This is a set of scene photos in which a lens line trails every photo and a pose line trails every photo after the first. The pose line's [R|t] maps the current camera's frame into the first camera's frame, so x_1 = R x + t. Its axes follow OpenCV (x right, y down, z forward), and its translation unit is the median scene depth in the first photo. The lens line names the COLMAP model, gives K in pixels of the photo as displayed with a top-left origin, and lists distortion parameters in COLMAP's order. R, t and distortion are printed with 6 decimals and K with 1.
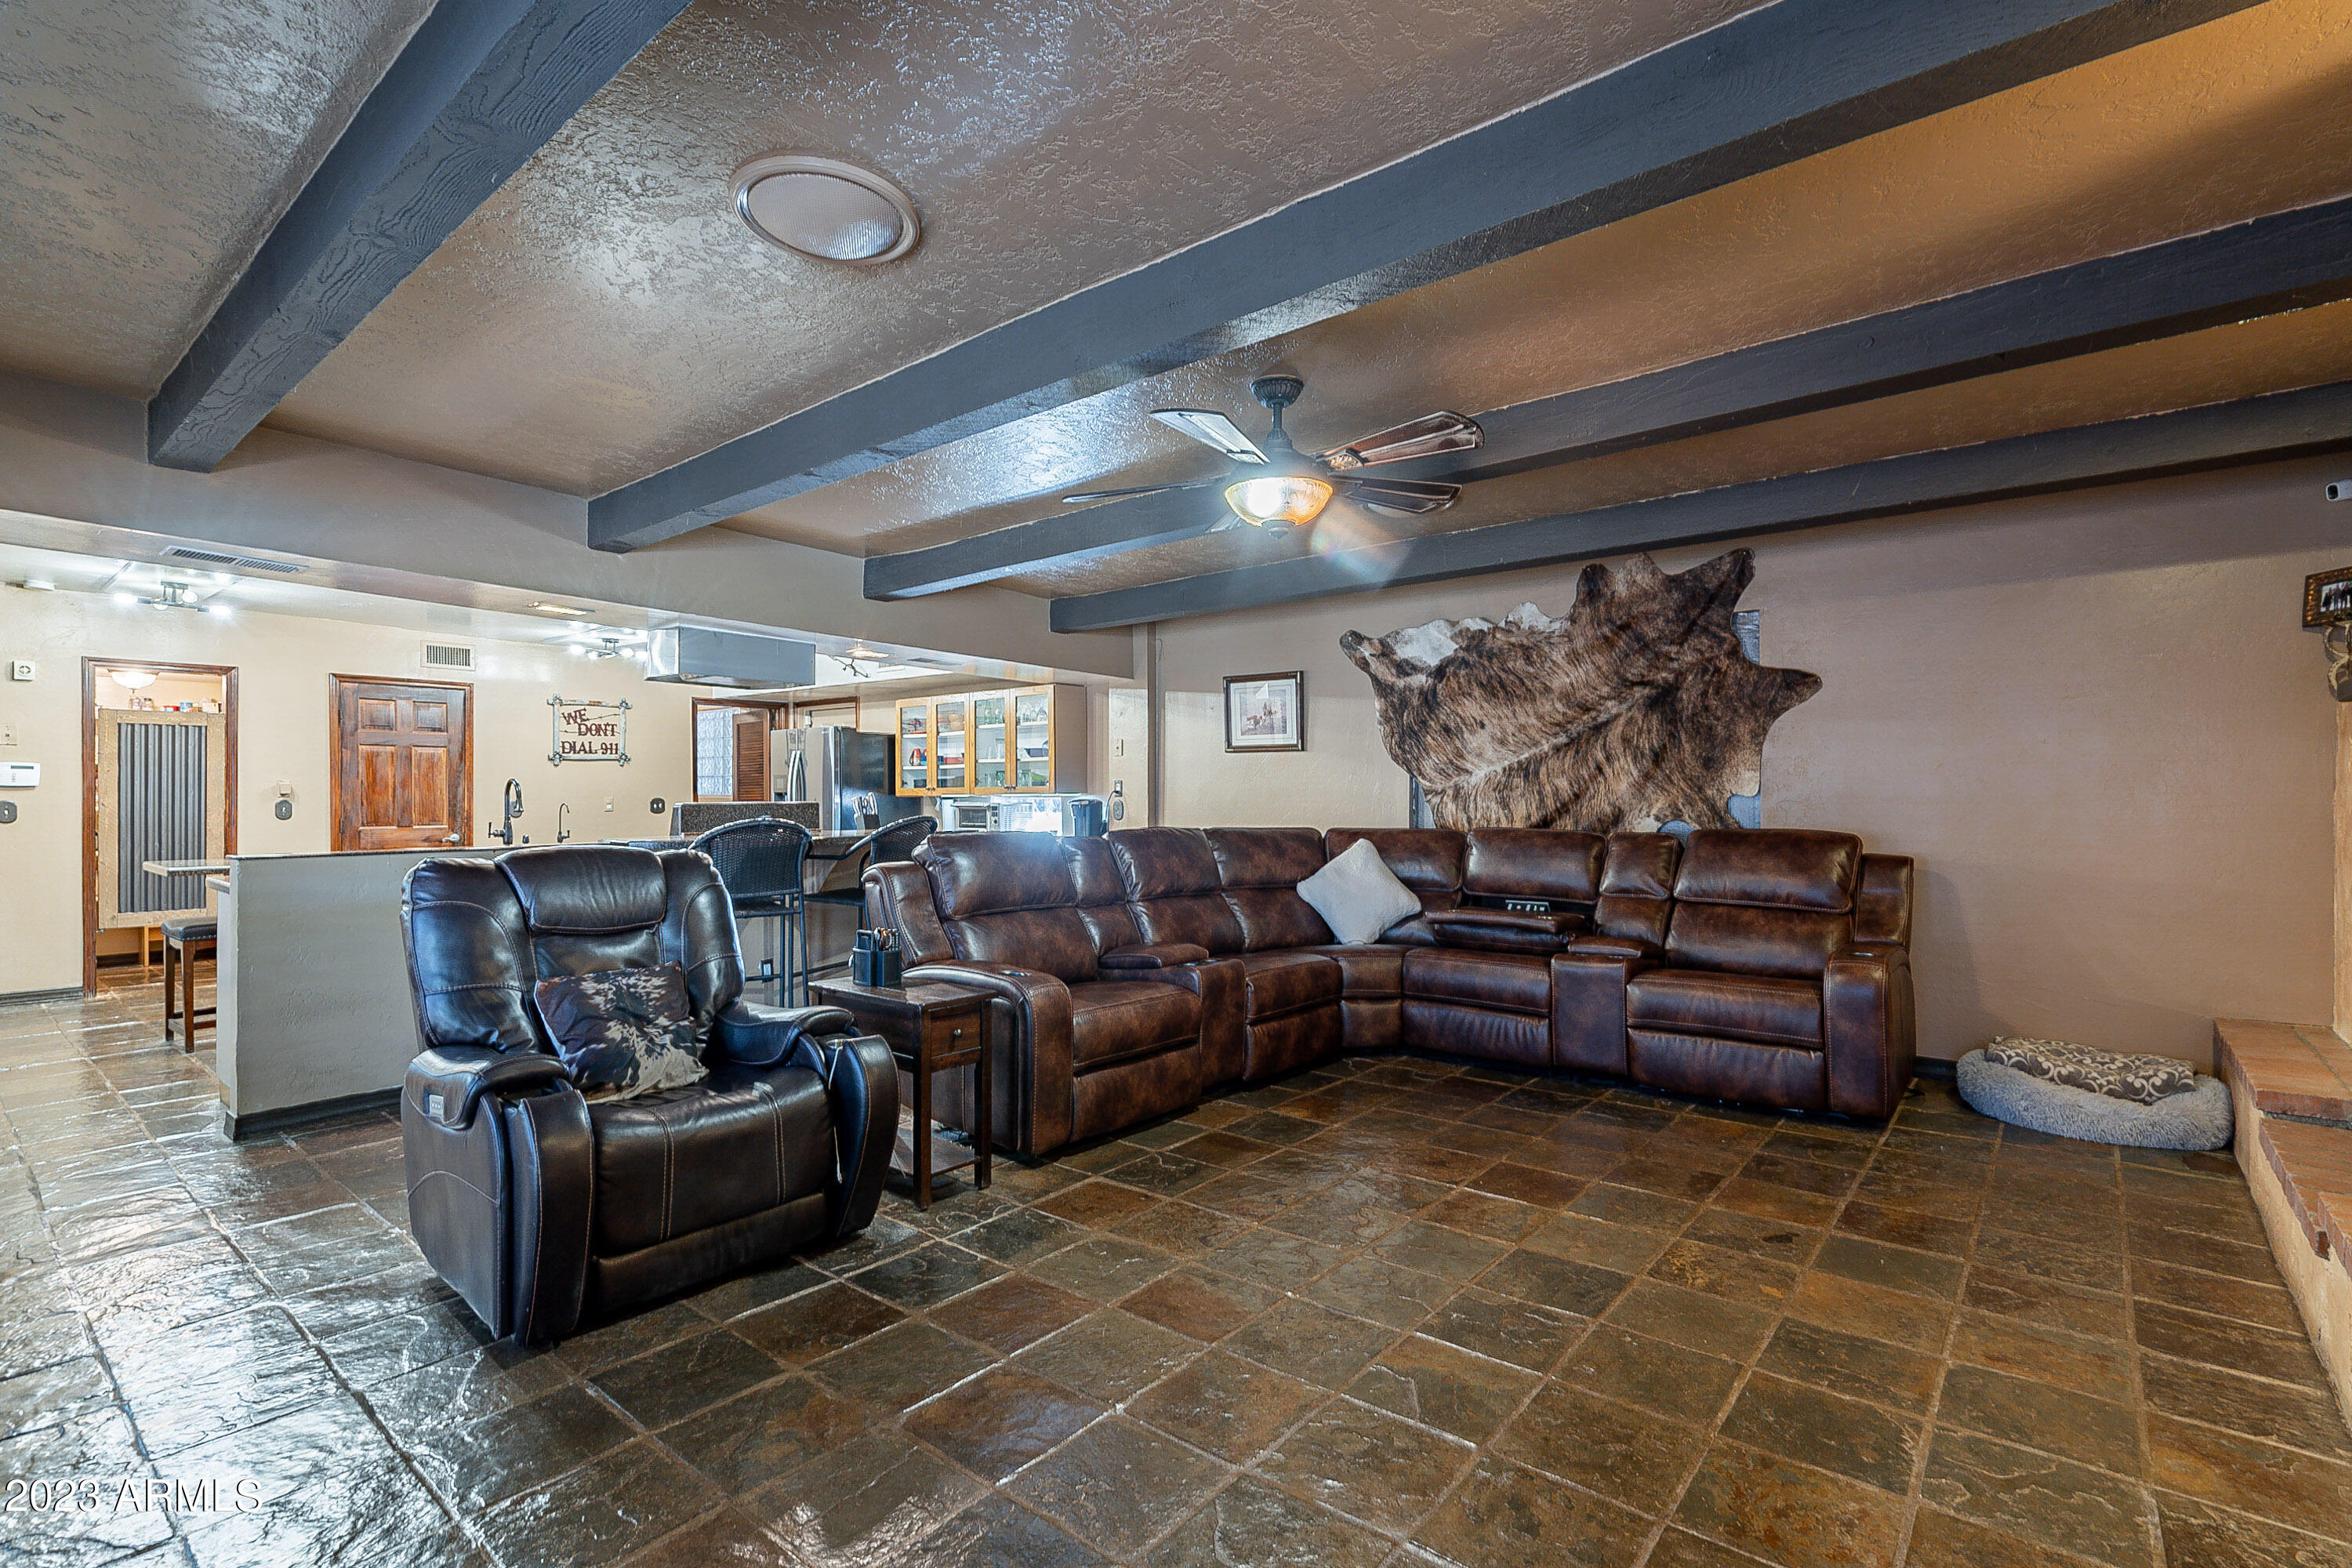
lens RADIAL K [[1064.5, 0, 1158.7], [0, 1064.5, 793.9], [0, 0, 1]] dist [-0.005697, 0.002984]
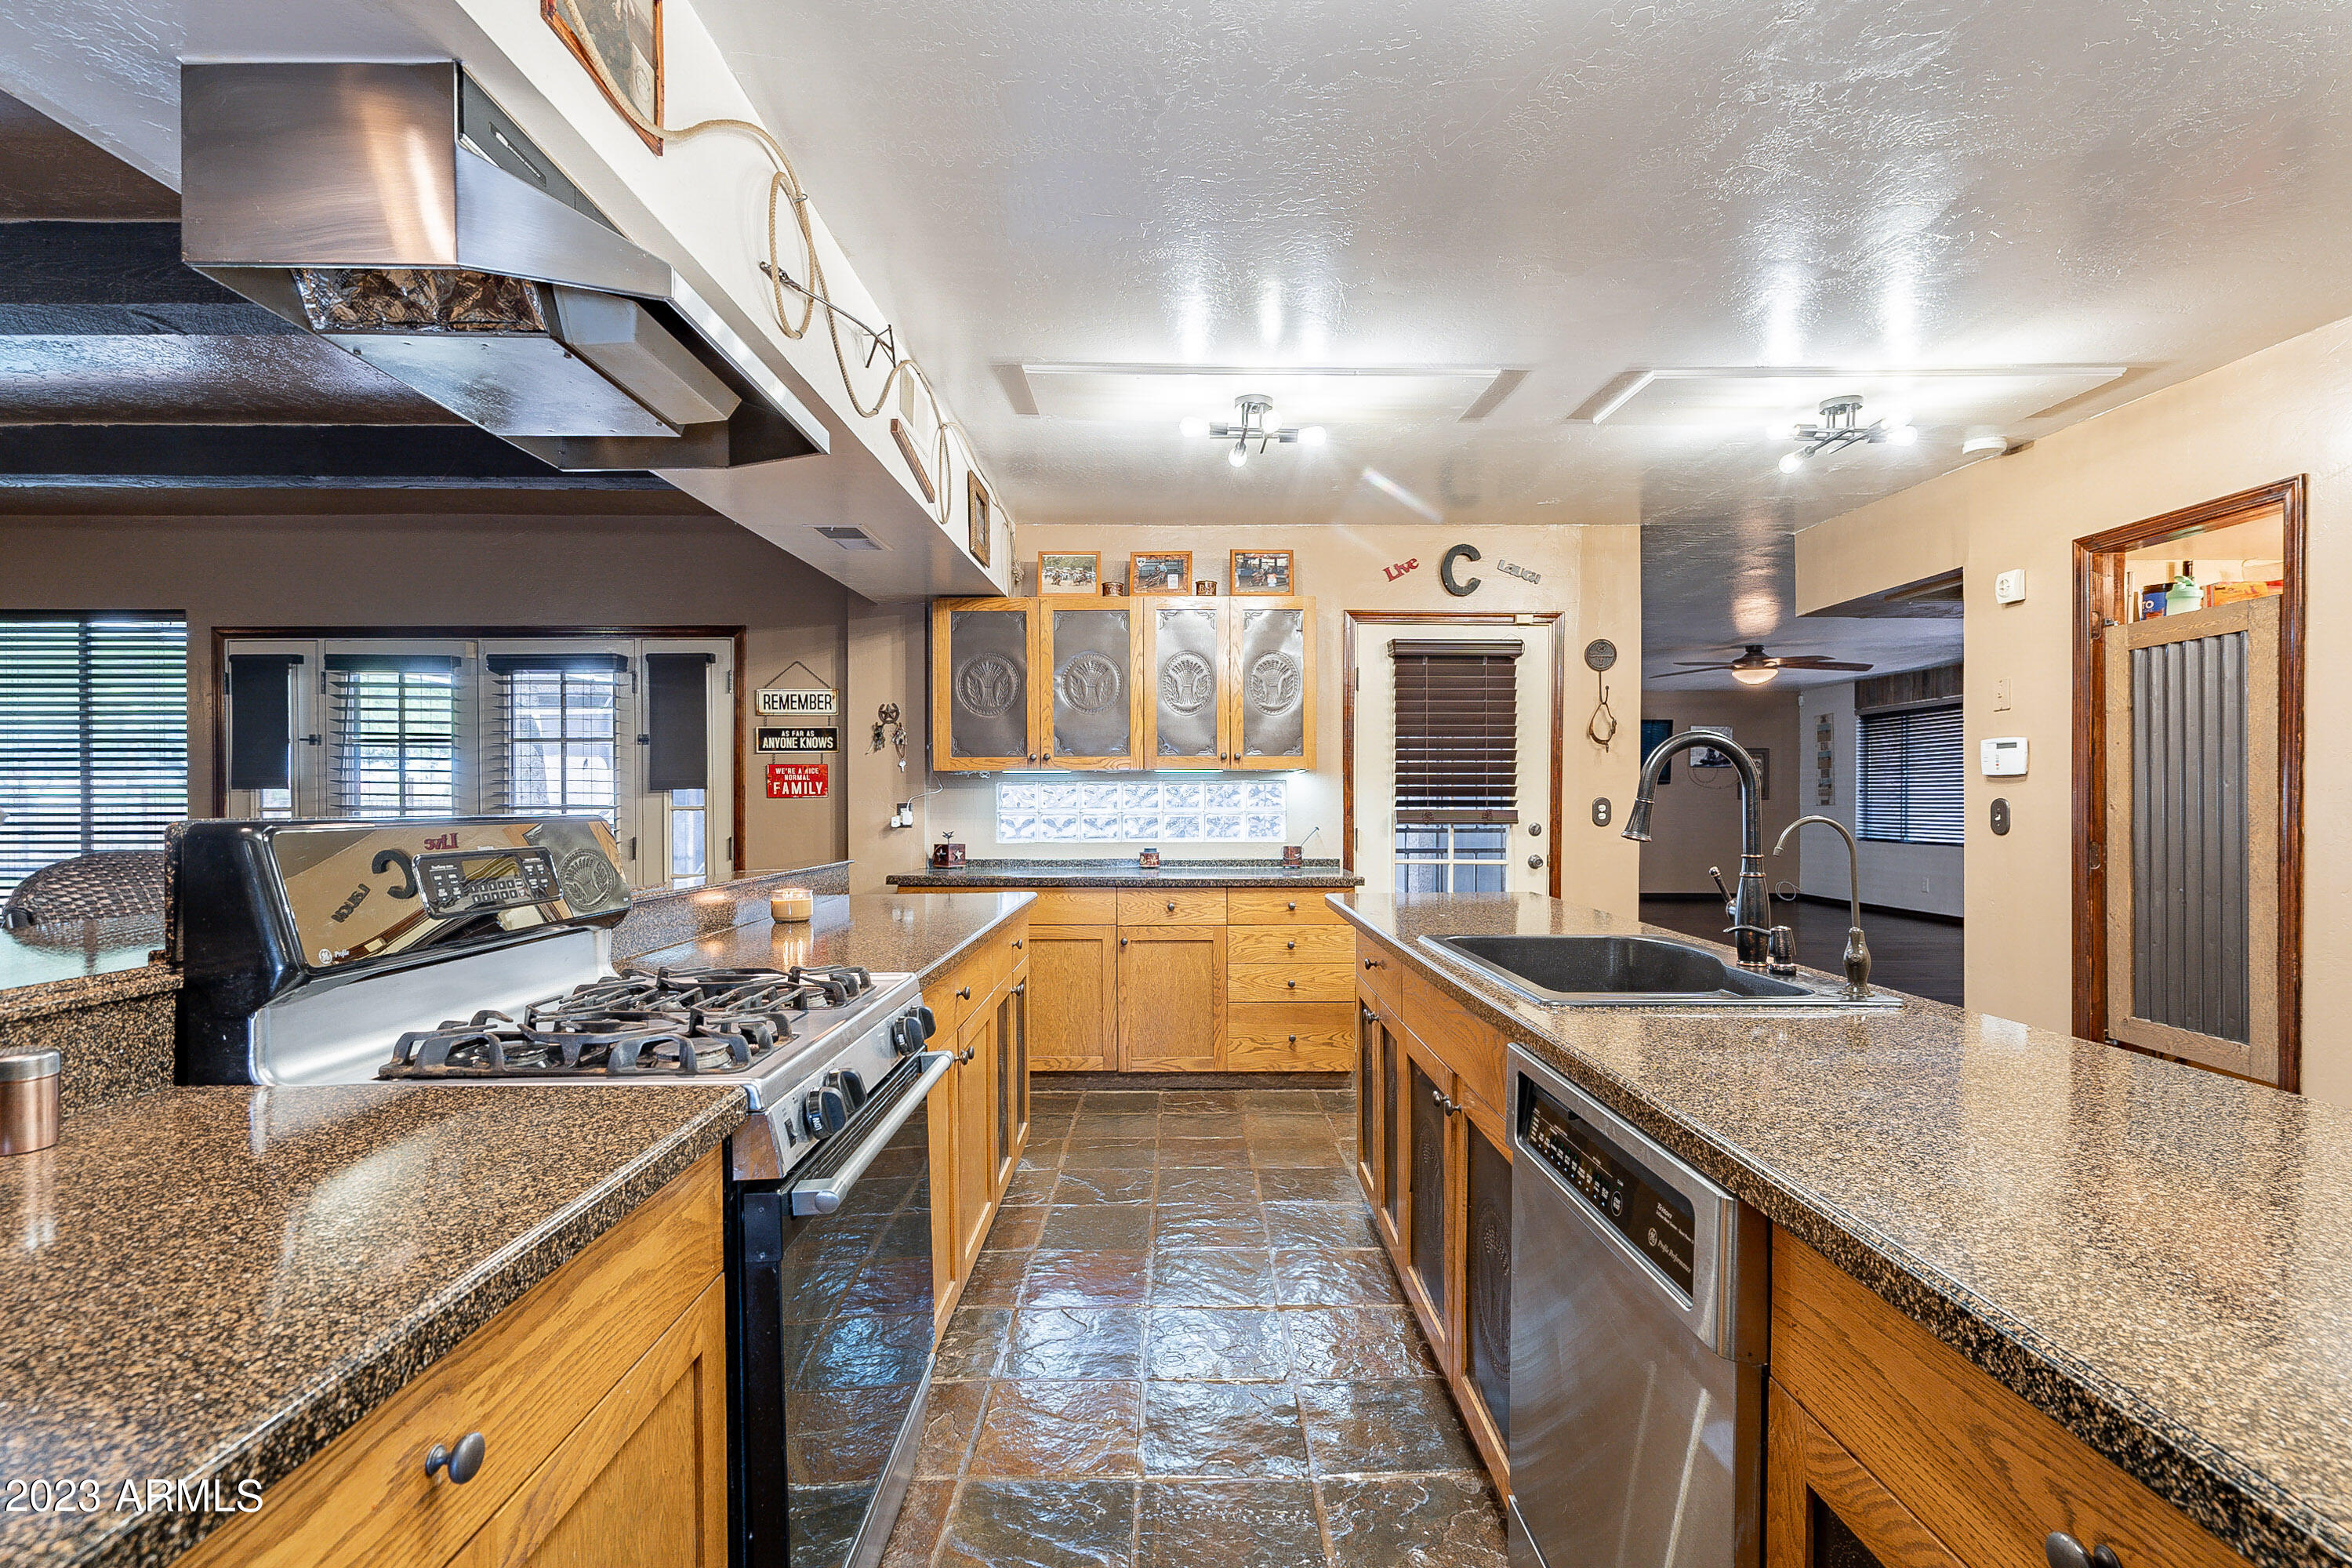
lens RADIAL K [[1064.5, 0, 1175.4], [0, 1064.5, 805.0], [0, 0, 1]] dist [-0.005697, 0.002984]
pose [[-0.767540, 0.008172, -0.640949, -0.317276], [0.004623, 0.999963, 0.007212, 0.003357], [0.640984, 0.002573, -0.767550, 1.218909]]
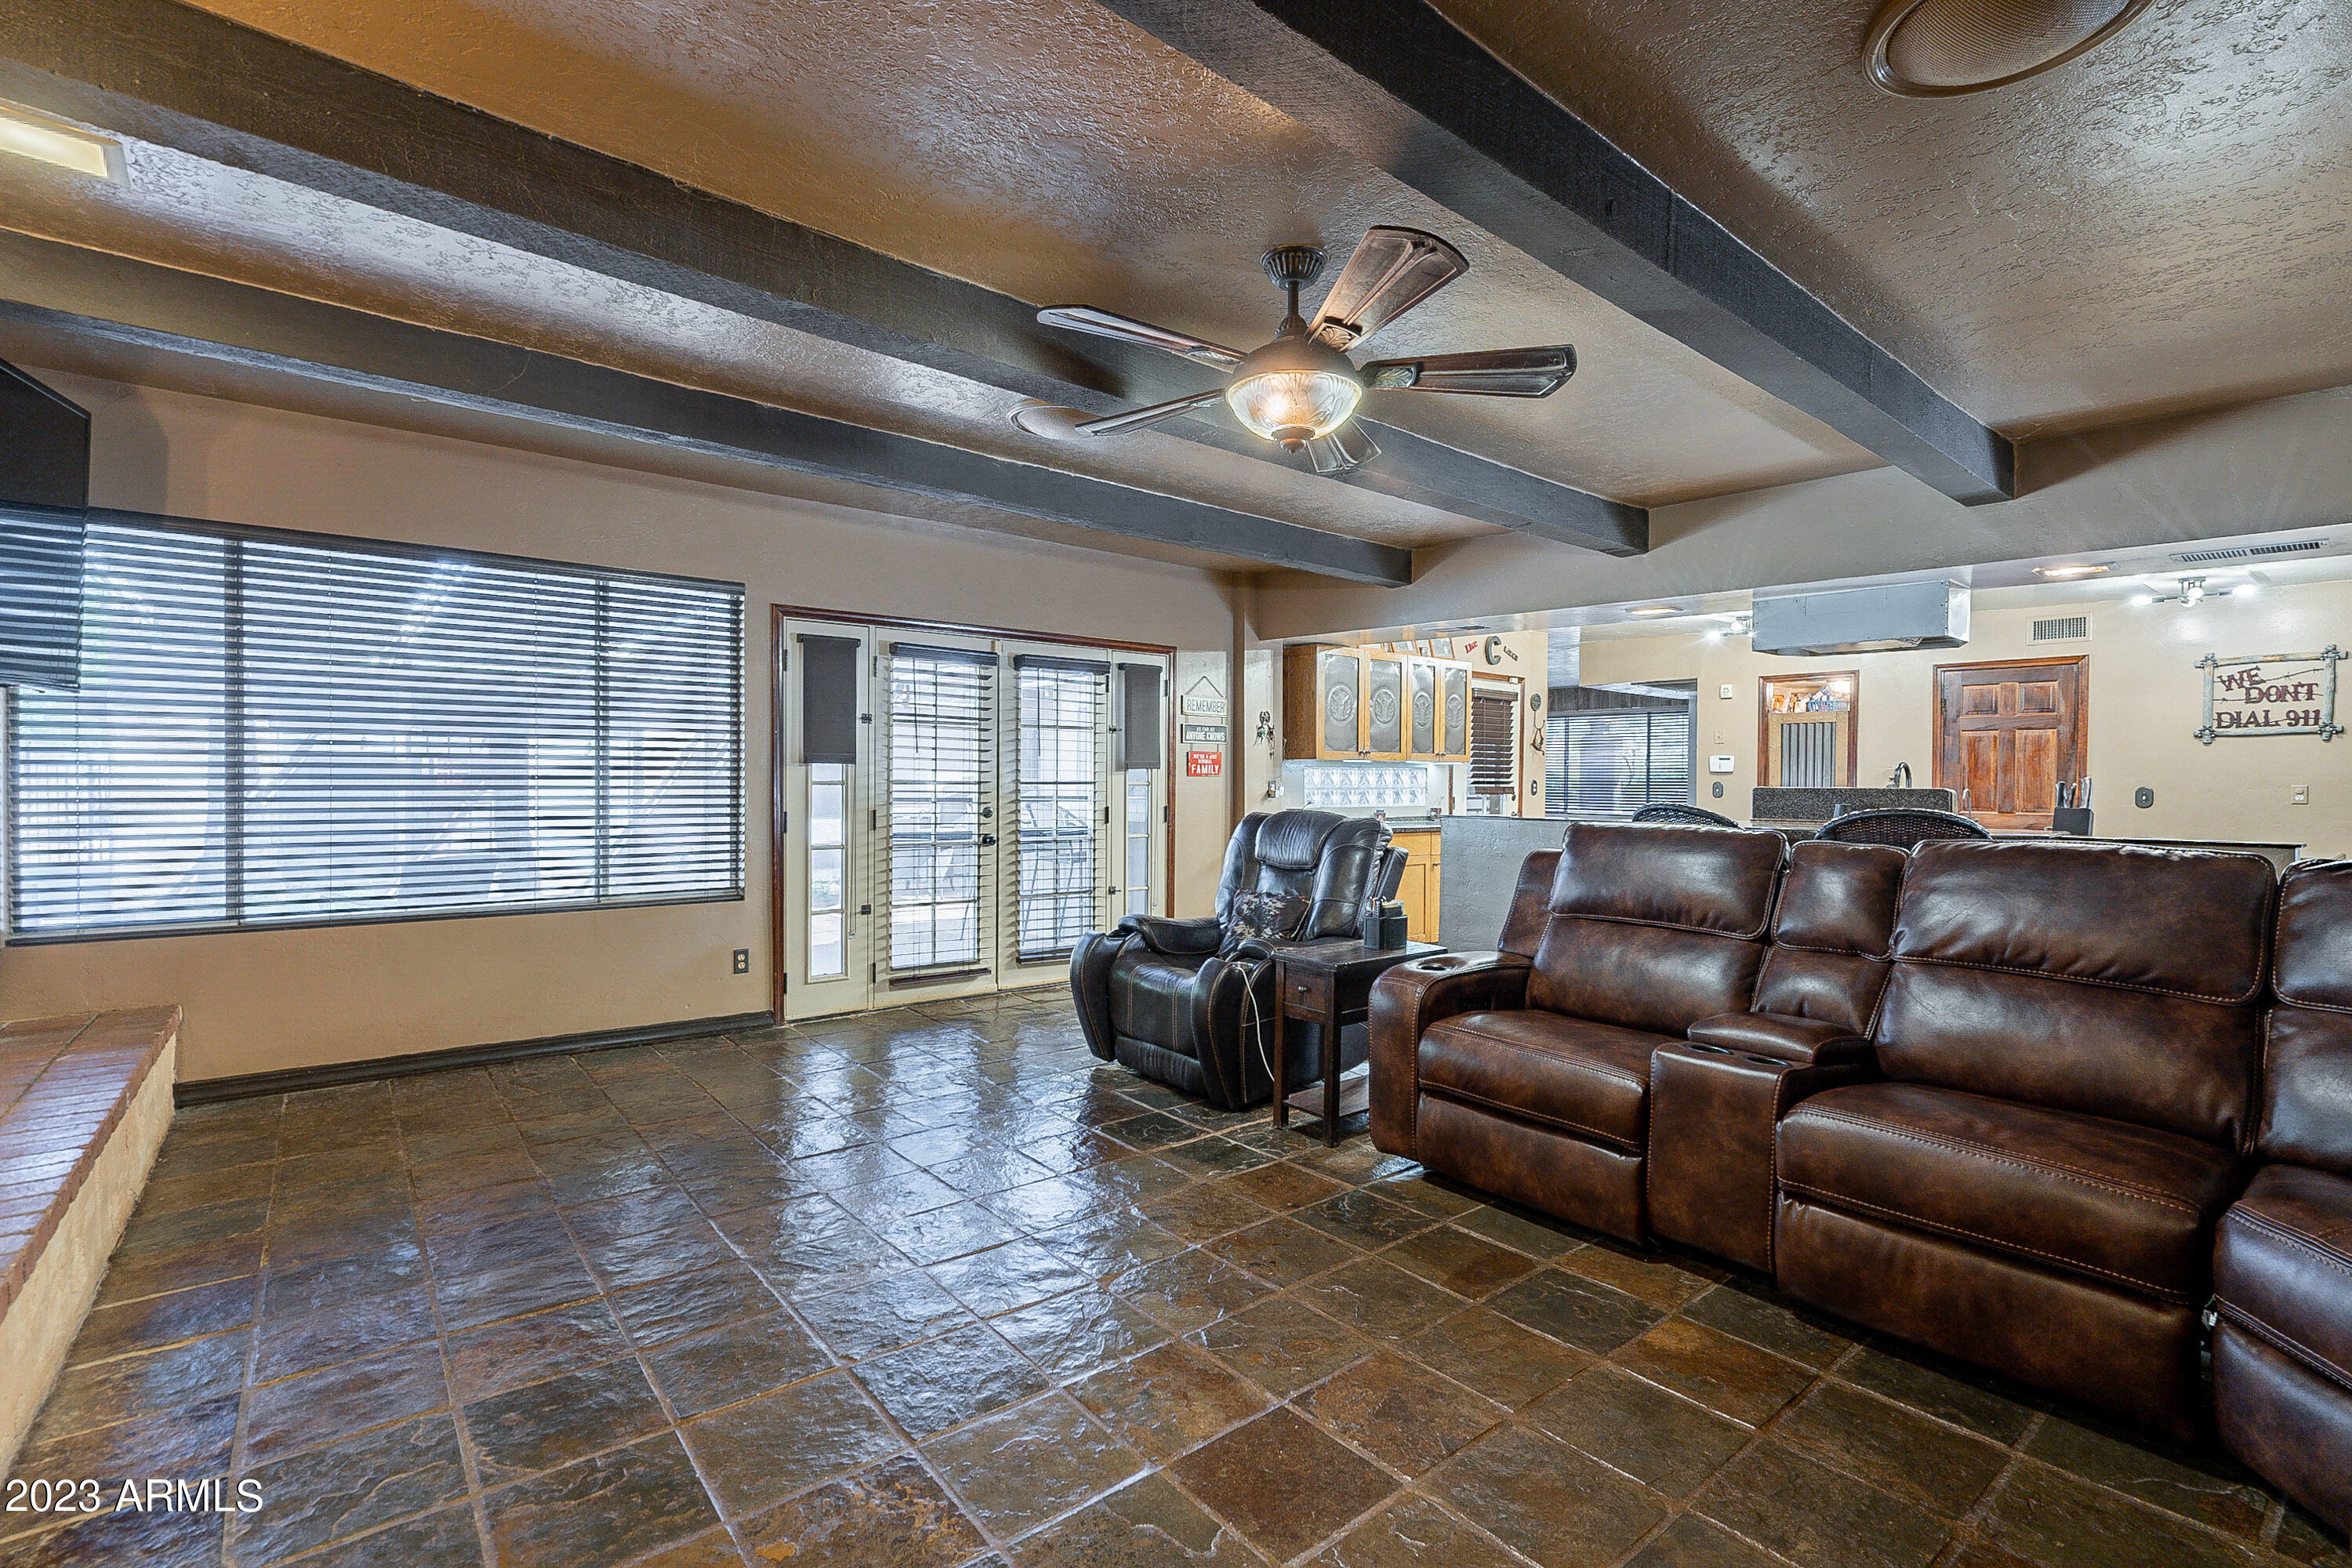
lens RADIAL K [[1064.5, 0, 1187.8], [0, 1064.5, 789.5], [0, 0, 1]] dist [-0.005697, 0.002984]
pose [[-0.181322, 0.009654, -0.983376, 0.488153], [-0.005144, 0.999929, 0.010765, 0.003289], [0.983410, 0.007010, -0.181259, 0.574331]]
